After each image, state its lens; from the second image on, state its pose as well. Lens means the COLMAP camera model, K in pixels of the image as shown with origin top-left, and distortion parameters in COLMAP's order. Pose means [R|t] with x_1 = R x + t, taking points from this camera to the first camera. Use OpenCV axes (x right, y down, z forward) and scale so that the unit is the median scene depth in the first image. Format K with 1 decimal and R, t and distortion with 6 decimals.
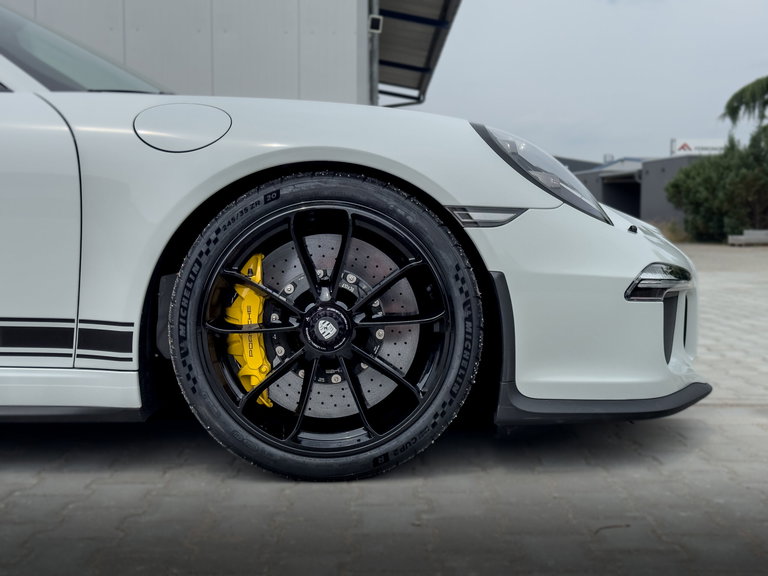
lens RADIAL K [[1083.1, 0, 389.1], [0, 1083.1, 286.9], [0, 0, 1]] dist [0.090721, 0.000000]
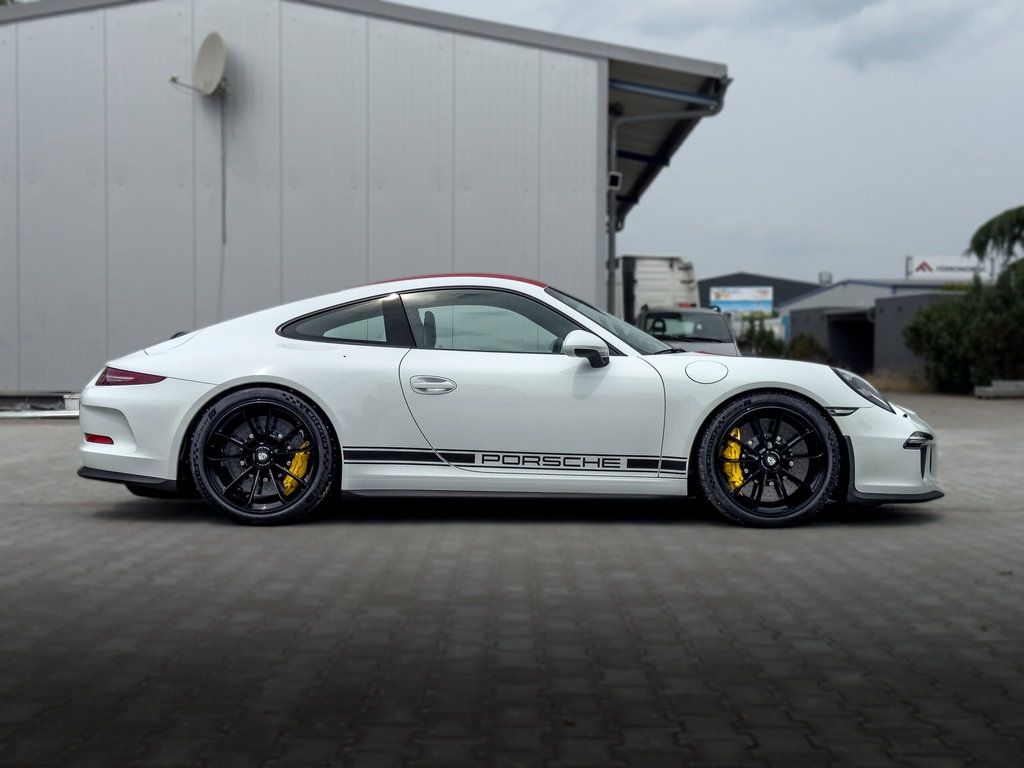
lens RADIAL K [[1444.1, 0, 503.9], [0, 1444.1, 385.6], [0, 0, 1]] dist [0.090721, 0.000000]
pose [[0.999852, 0.002148, -0.017063, -0.548643], [-0.002815, 0.999231, -0.039119, 0.001768], [0.016966, 0.039161, 0.999089, -1.987610]]
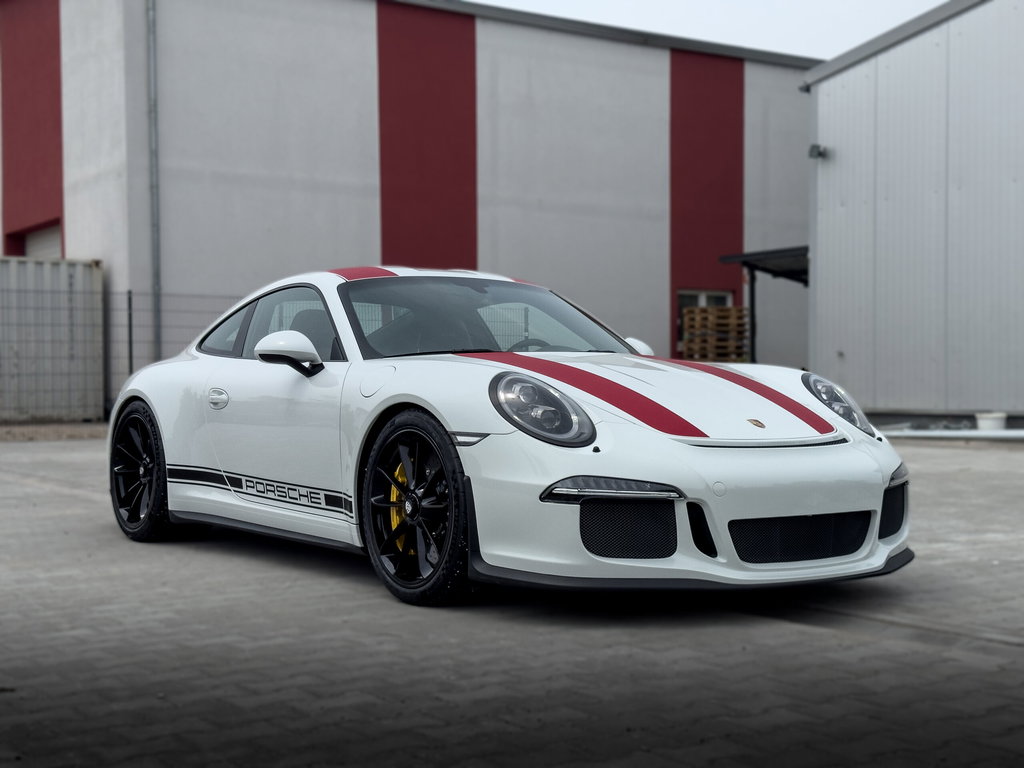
lens RADIAL K [[1444.1, 0, 510.8], [0, 1444.1, 385.9], [0, 0, 1]] dist [0.090721, 0.000000]
pose [[0.552011, -0.004633, -0.833824, 1.742642], [-0.038434, 0.998780, -0.030994, -0.076440], [0.832951, 0.049157, 0.551160, -0.055807]]
